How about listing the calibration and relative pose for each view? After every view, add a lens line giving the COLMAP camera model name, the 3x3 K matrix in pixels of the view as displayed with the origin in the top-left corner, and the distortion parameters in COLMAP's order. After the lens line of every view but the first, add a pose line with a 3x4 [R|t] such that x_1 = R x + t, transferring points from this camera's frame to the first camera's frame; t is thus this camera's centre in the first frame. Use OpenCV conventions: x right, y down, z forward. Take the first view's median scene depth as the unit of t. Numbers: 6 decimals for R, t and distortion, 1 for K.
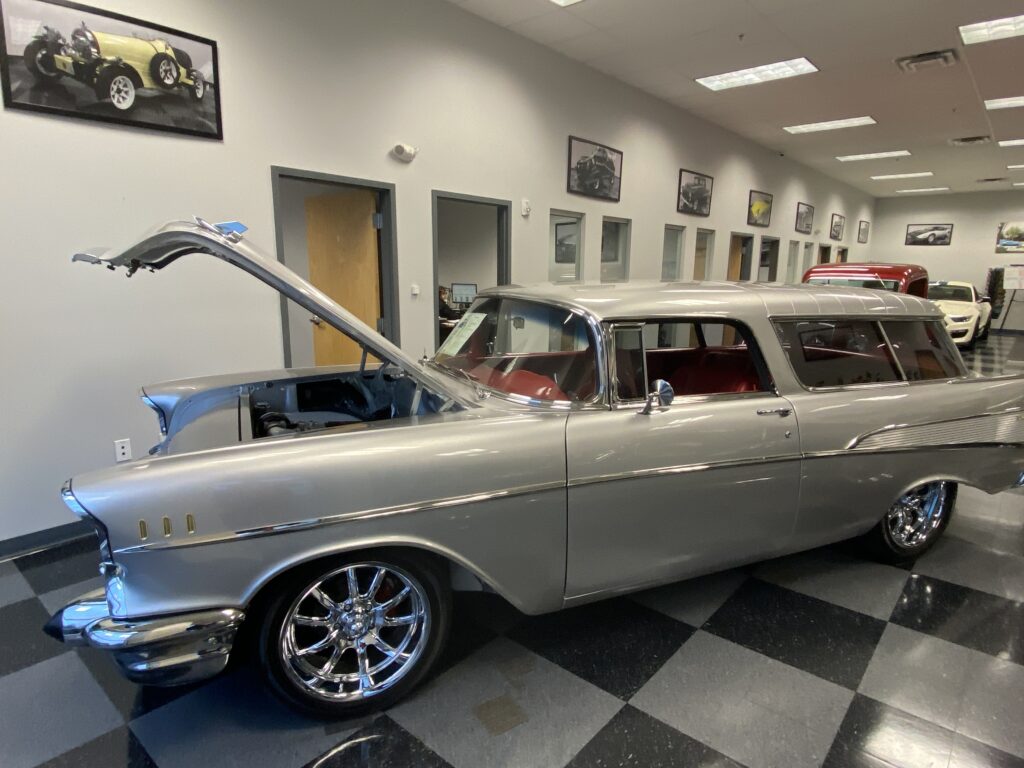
lens RADIAL K [[605.0, 0, 512.0], [0, 605.0, 384.0], [0, 0, 1]] dist [0.004333, -0.012724]
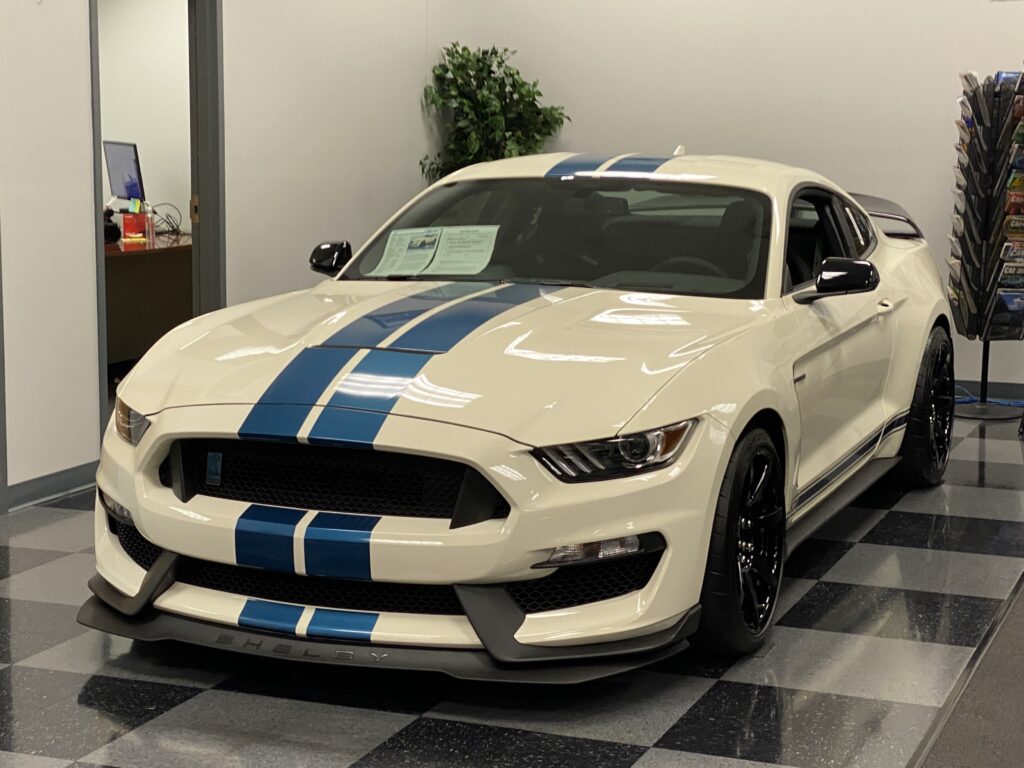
lens RADIAL K [[1989.6, 0, 512.0], [0, 1989.6, 384.0], [0, 0, 1]] dist [0.015425, 0.066321]
pose [[0.941963, -0.050291, 0.331928, 0.796309], [0.064714, 0.997373, -0.032533, -0.150745], [-0.329420, 0.052125, 0.942743, 0.825371]]
